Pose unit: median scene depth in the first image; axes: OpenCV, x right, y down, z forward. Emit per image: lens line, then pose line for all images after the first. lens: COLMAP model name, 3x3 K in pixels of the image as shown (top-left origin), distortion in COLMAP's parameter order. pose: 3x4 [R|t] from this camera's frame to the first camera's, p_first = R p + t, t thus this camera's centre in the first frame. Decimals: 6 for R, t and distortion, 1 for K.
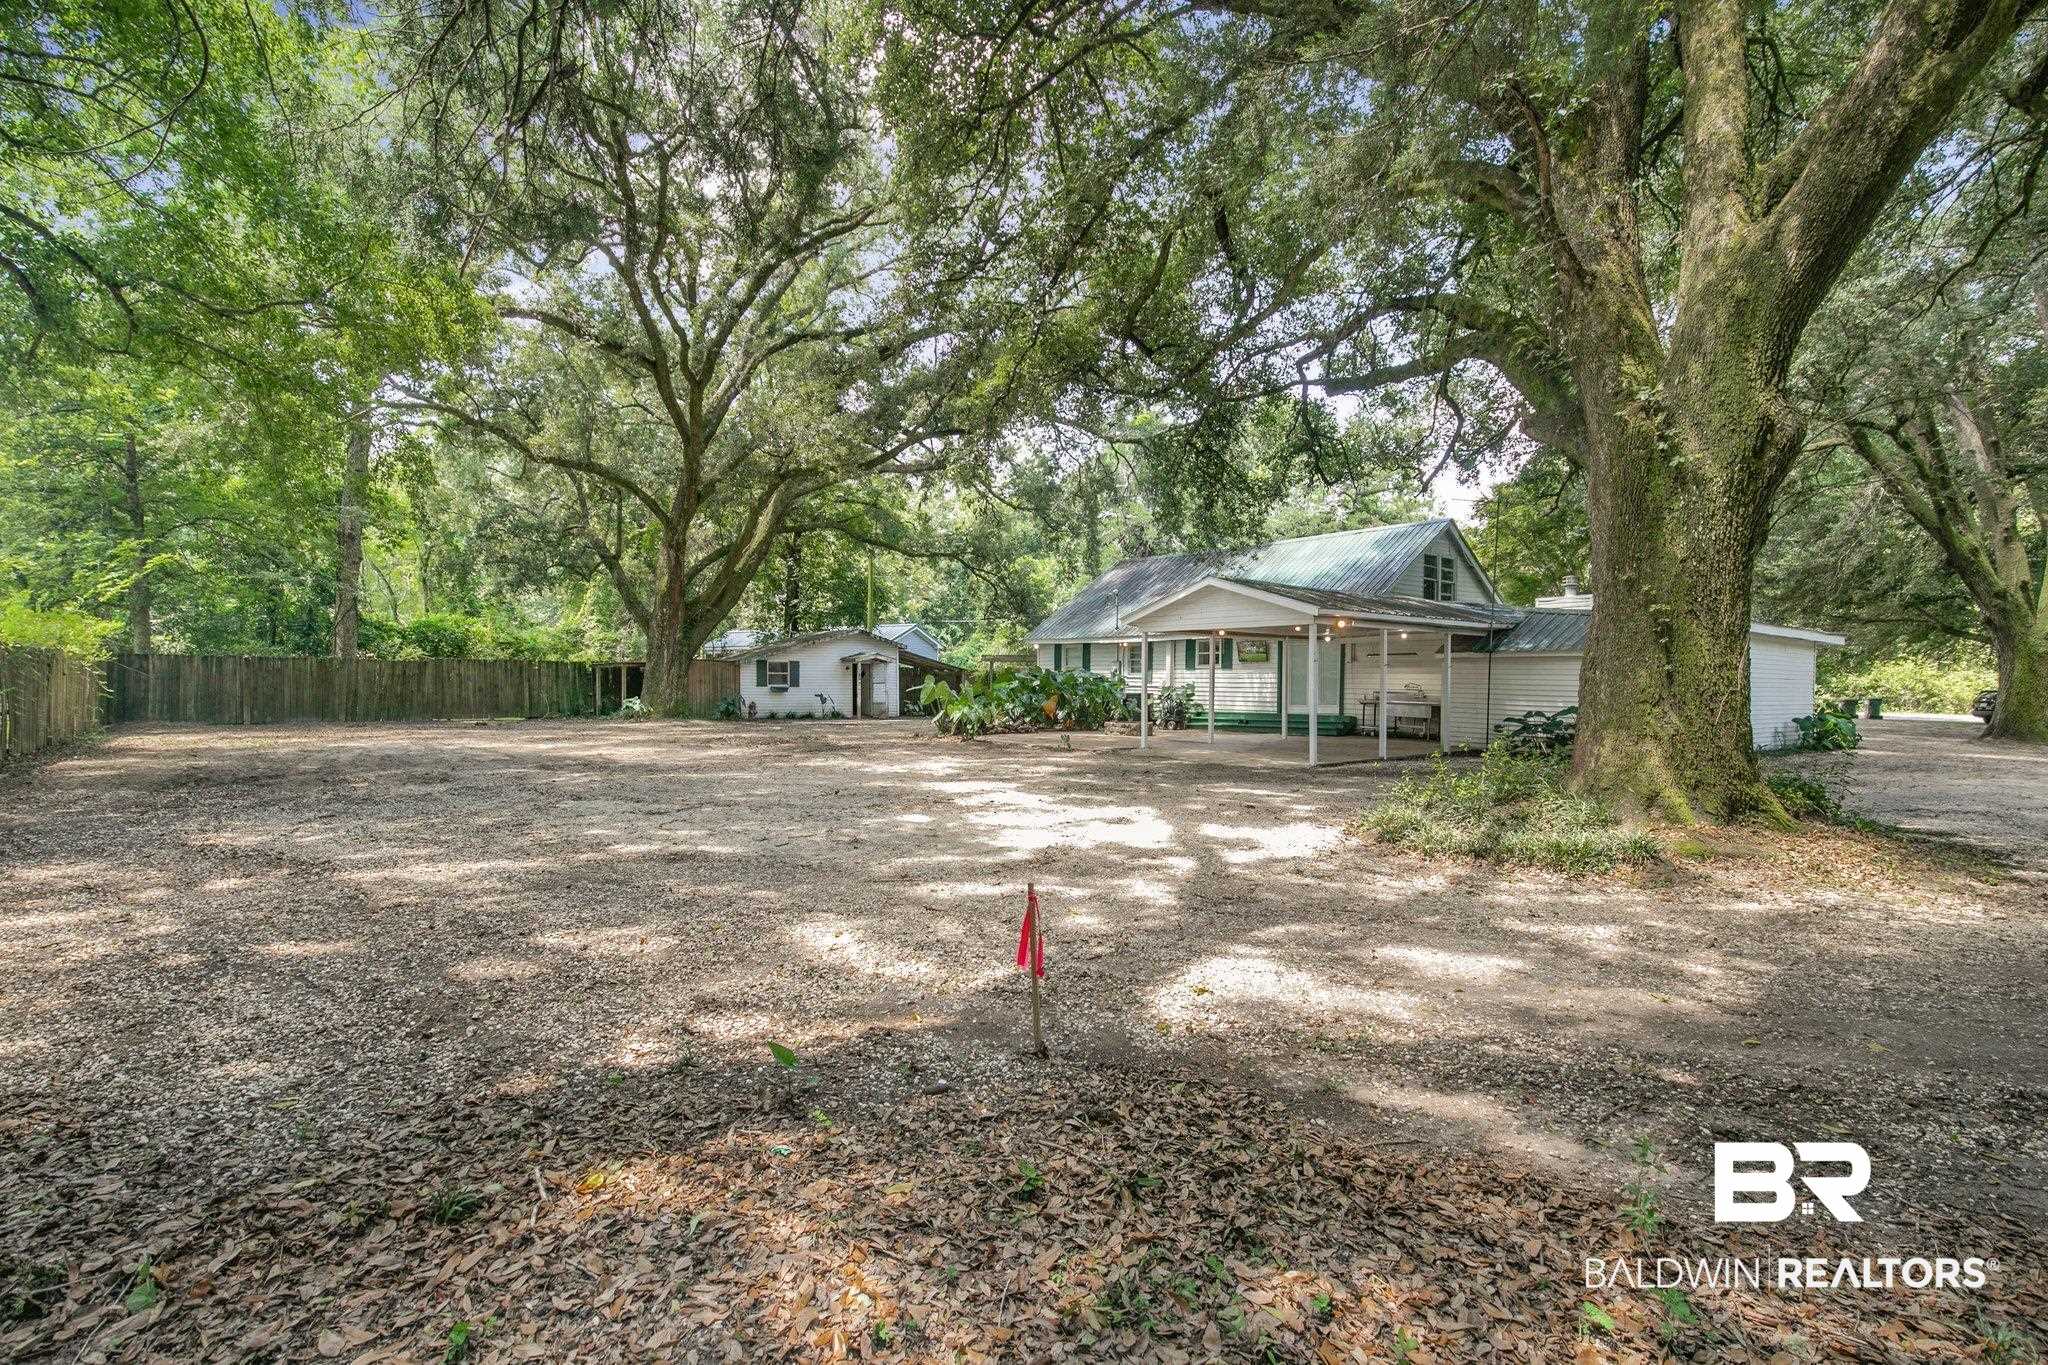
lens RADIAL K [[946.2, 0, 1024.0], [0, 946.2, 682.5], [0, 0, 1]] dist [0.000106, 0.000006]
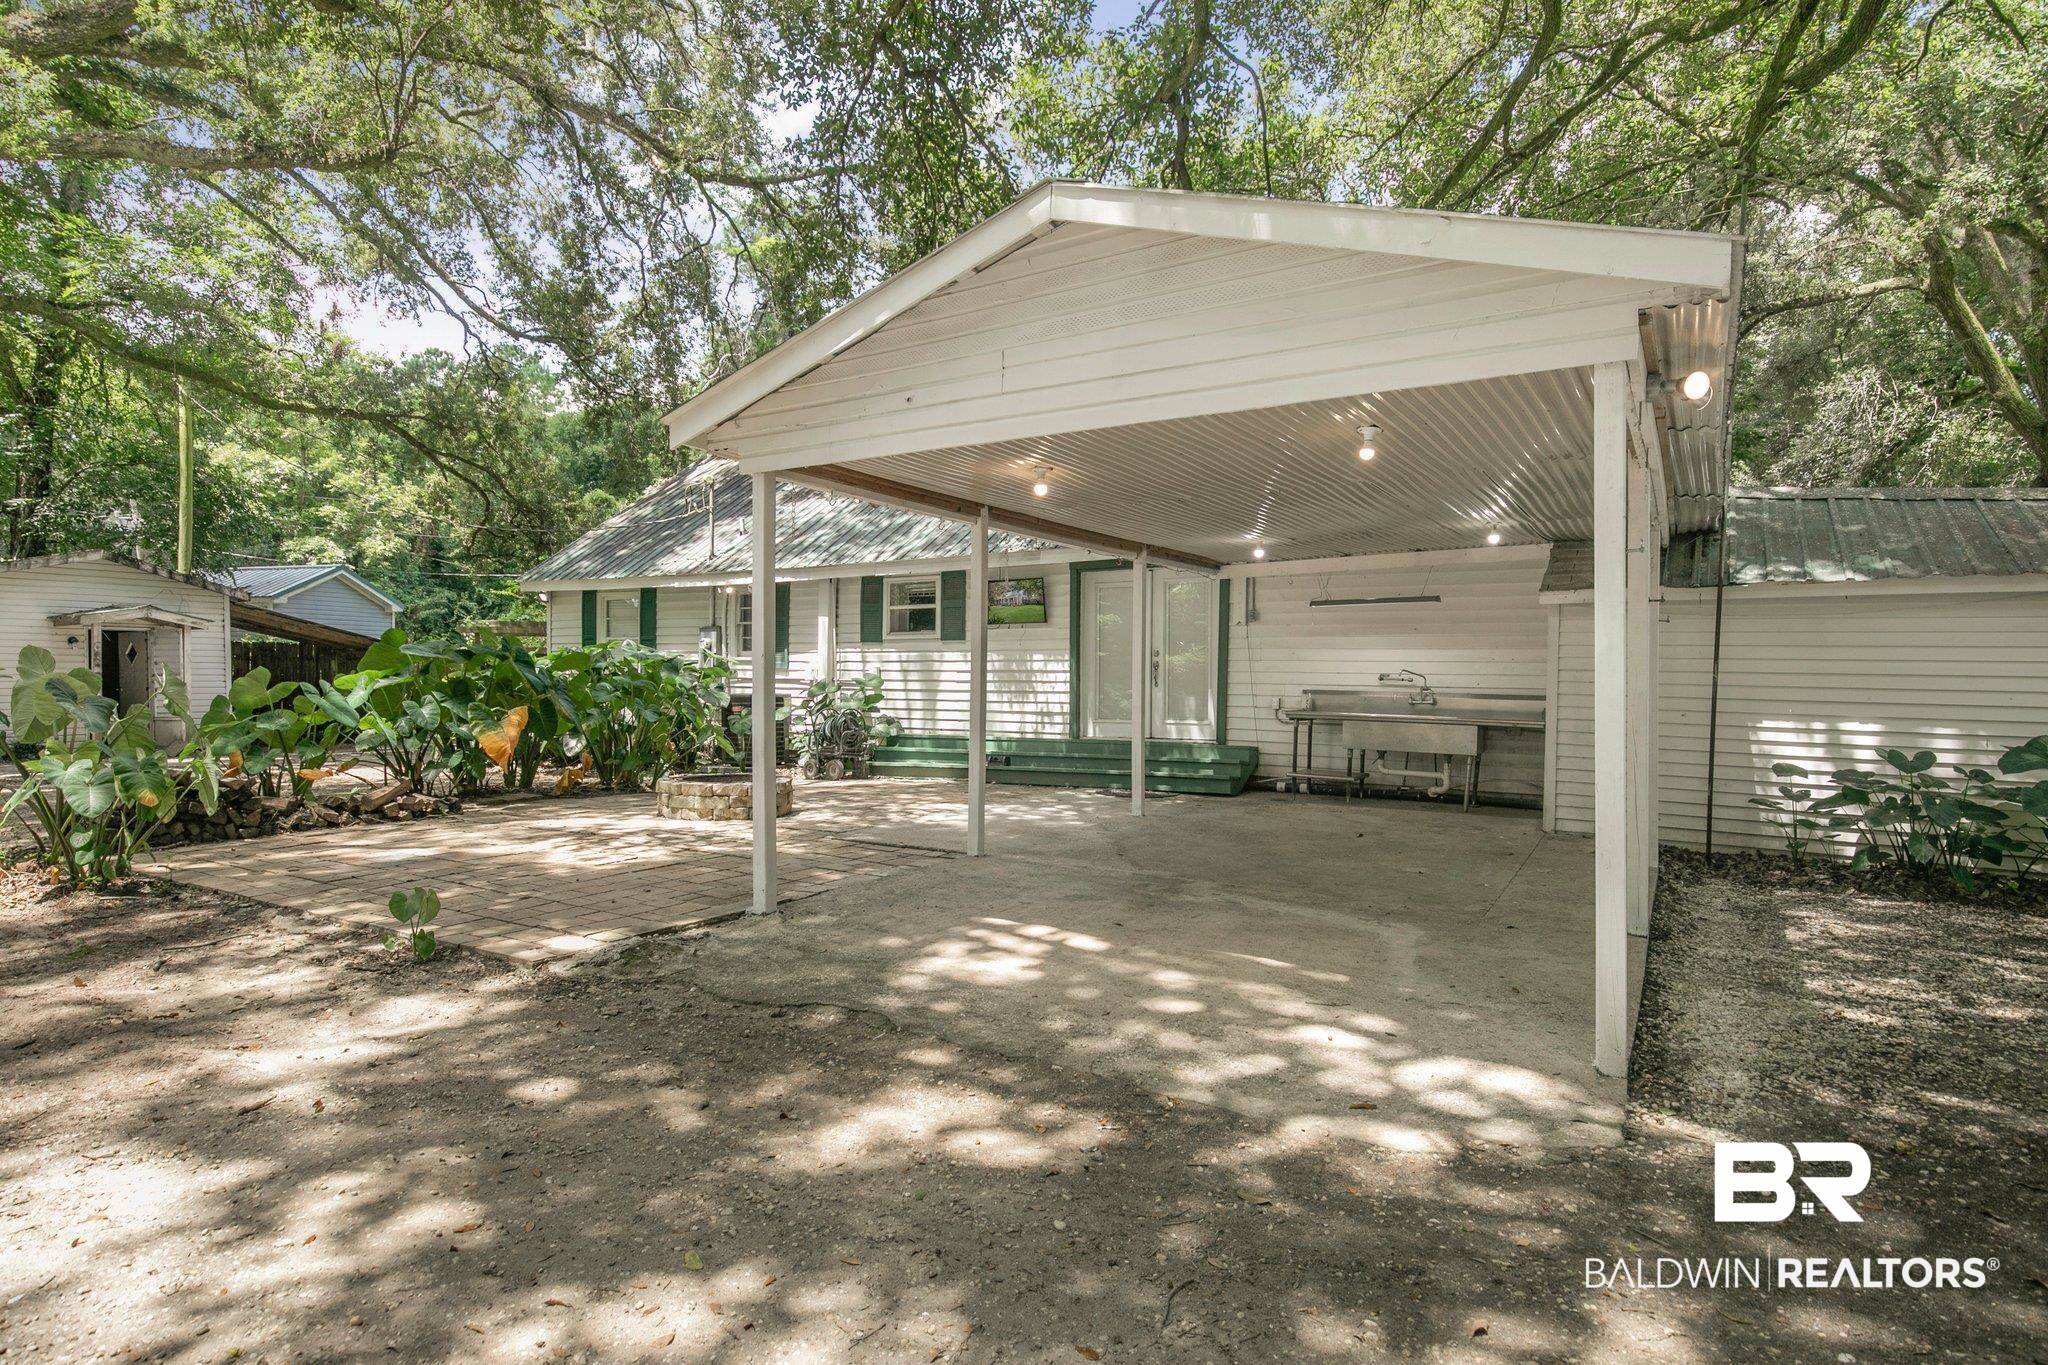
lens RADIAL K [[1118.5, 0, 1024.0], [0, 1118.5, 682.5], [0, 0, 1]] dist [0.000580, -0.000041]
pose [[0.944738, -0.011173, 0.327637, 0.060441], [0.008446, 0.999917, 0.009744, 0.000003], [-0.327718, -0.006439, 0.944754, 0.414157]]
